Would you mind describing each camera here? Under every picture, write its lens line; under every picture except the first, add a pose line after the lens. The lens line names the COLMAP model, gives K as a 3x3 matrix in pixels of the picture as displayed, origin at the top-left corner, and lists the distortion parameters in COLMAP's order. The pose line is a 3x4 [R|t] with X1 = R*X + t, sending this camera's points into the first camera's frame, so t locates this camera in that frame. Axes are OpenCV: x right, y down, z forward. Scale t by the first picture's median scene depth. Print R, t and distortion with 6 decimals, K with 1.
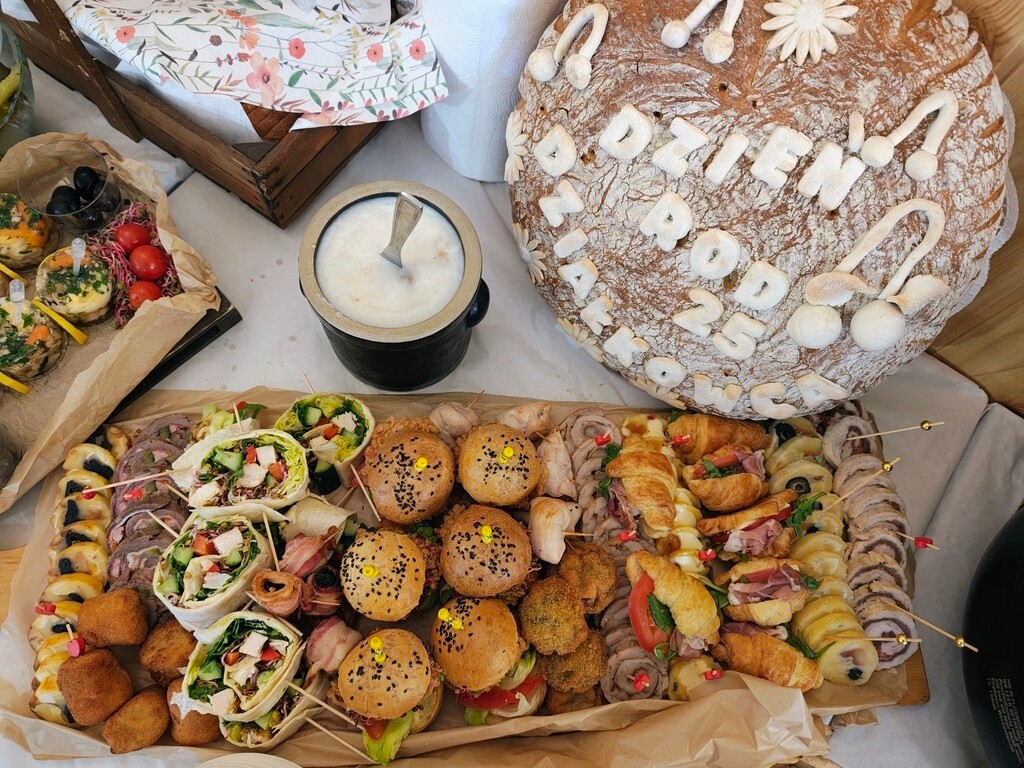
lens RADIAL K [[721.7, 0, 524.6], [0, 721.7, 381.5], [0, 0, 1]] dist [0.077285, -0.127194]
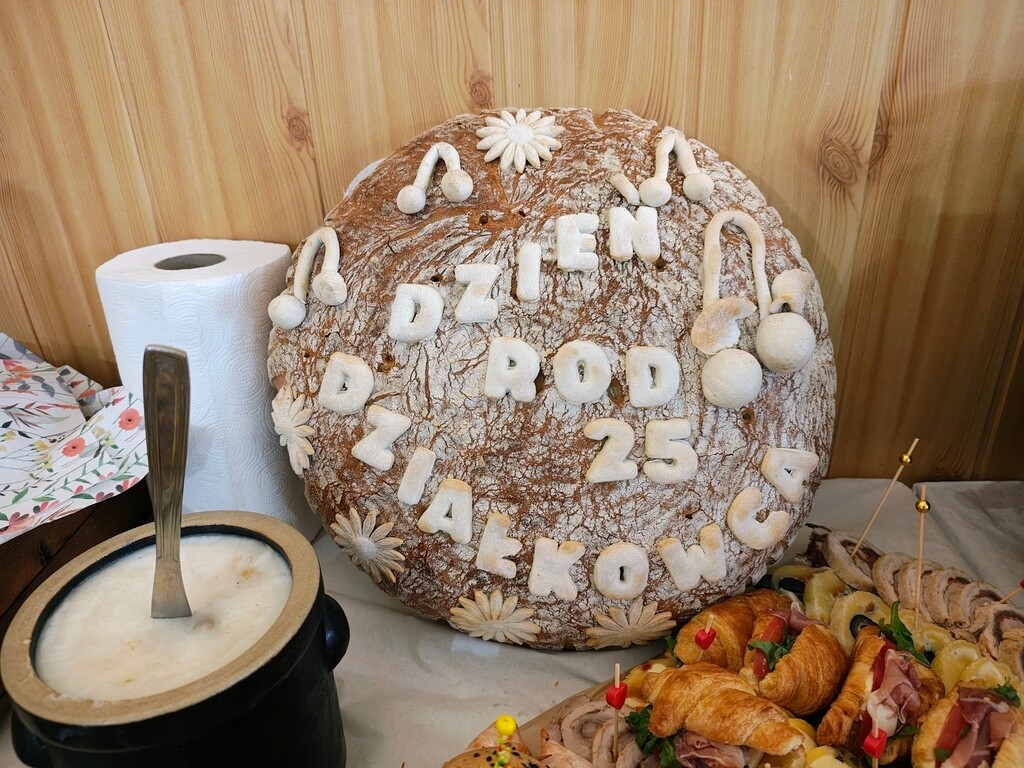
lens RADIAL K [[721.7, 0, 524.6], [0, 721.7, 381.5], [0, 0, 1]] dist [0.077285, -0.127194]
pose [[0.824919, -0.359587, 0.436126, -0.152058], [0.559202, 0.631737, -0.536844, 0.236333], [-0.082475, 0.686736, 0.722213, 0.439312]]
